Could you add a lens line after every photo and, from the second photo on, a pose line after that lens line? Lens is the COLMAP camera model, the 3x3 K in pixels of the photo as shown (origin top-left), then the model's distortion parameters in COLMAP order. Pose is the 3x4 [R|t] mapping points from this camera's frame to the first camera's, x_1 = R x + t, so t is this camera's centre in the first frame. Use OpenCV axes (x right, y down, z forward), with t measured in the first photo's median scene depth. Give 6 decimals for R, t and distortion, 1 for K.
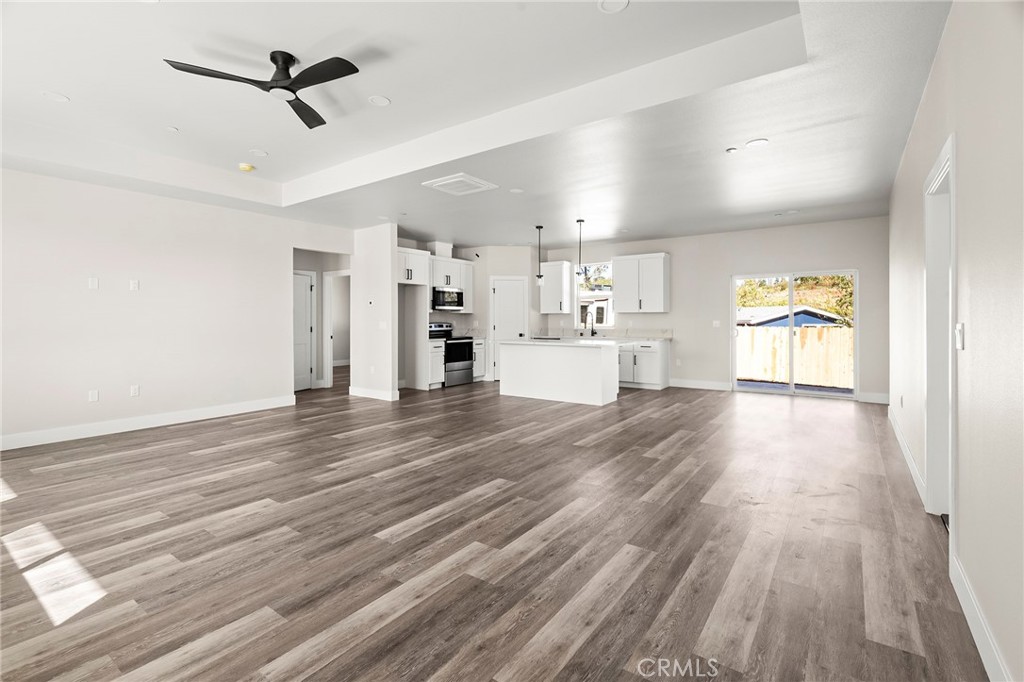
lens RADIAL K [[470.4, 0, 511.0], [0, 470.4, 316.5], [0, 0, 1]] dist [-0.009568, 0.004186]
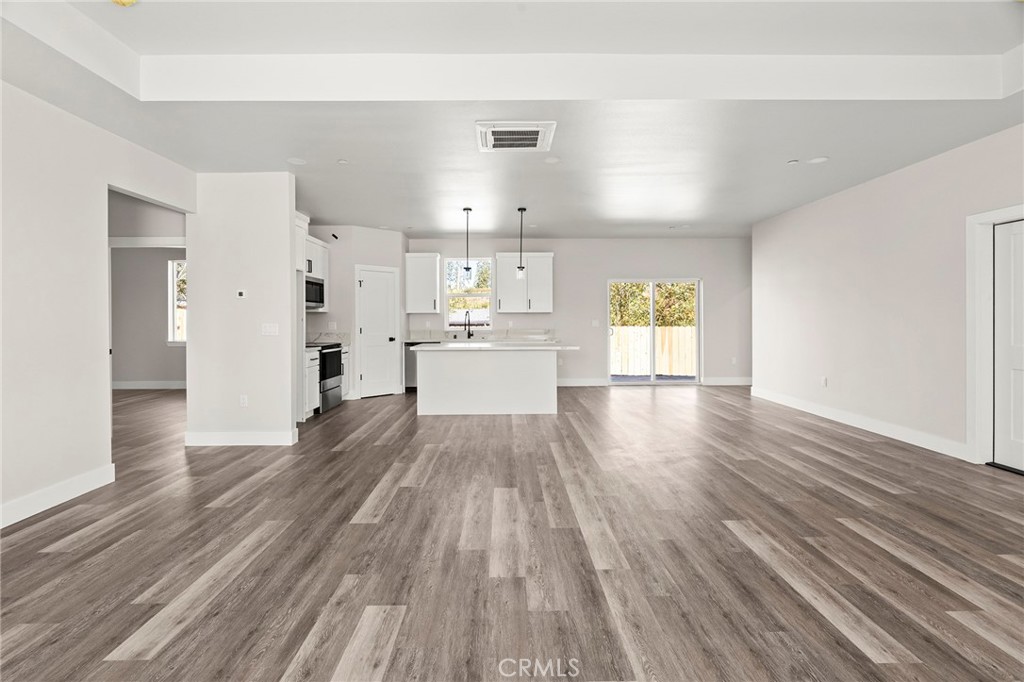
lens RADIAL K [[470.4, 0, 510.1], [0, 470.4, 320.0], [0, 0, 1]] dist [-0.009568, 0.004186]
pose [[0.805228, -0.001183, 0.592964, -0.776082], [-0.001154, 0.999993, 0.003563, 0.006450], [-0.592964, -0.003553, 0.805221, 0.581600]]
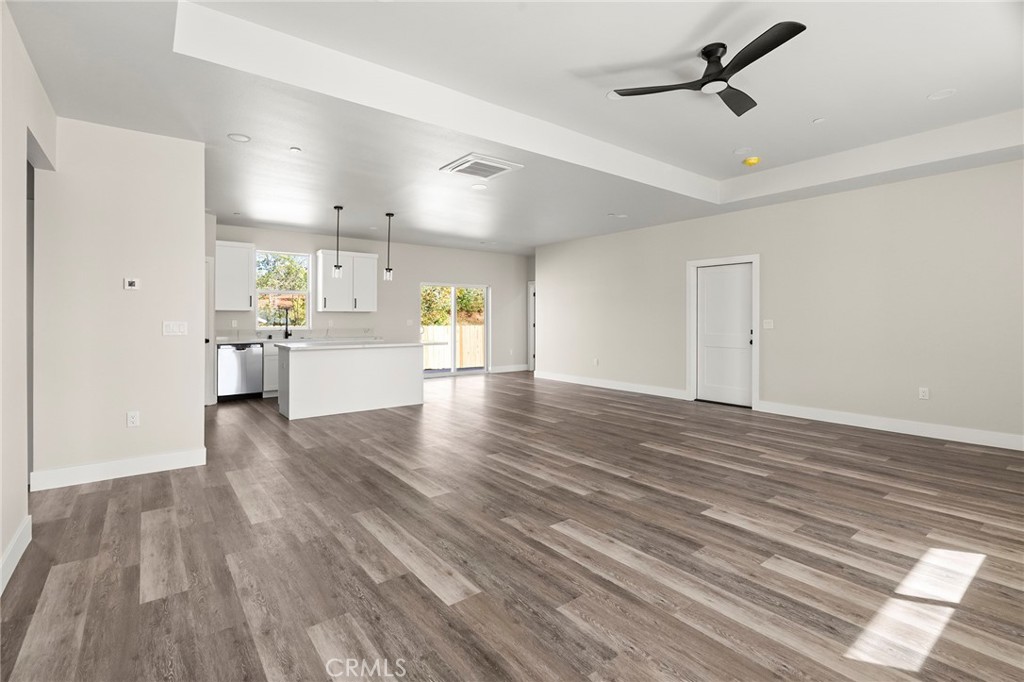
lens RADIAL K [[470.4, 0, 508.1], [0, 470.4, 316.1], [0, 0, 1]] dist [-0.009568, 0.004186]
pose [[0.291162, 0.009078, 0.956631, -1.336120], [-0.006457, 0.999951, -0.007524, 0.012665], [-0.956652, -0.003986, 0.291207, 0.972629]]
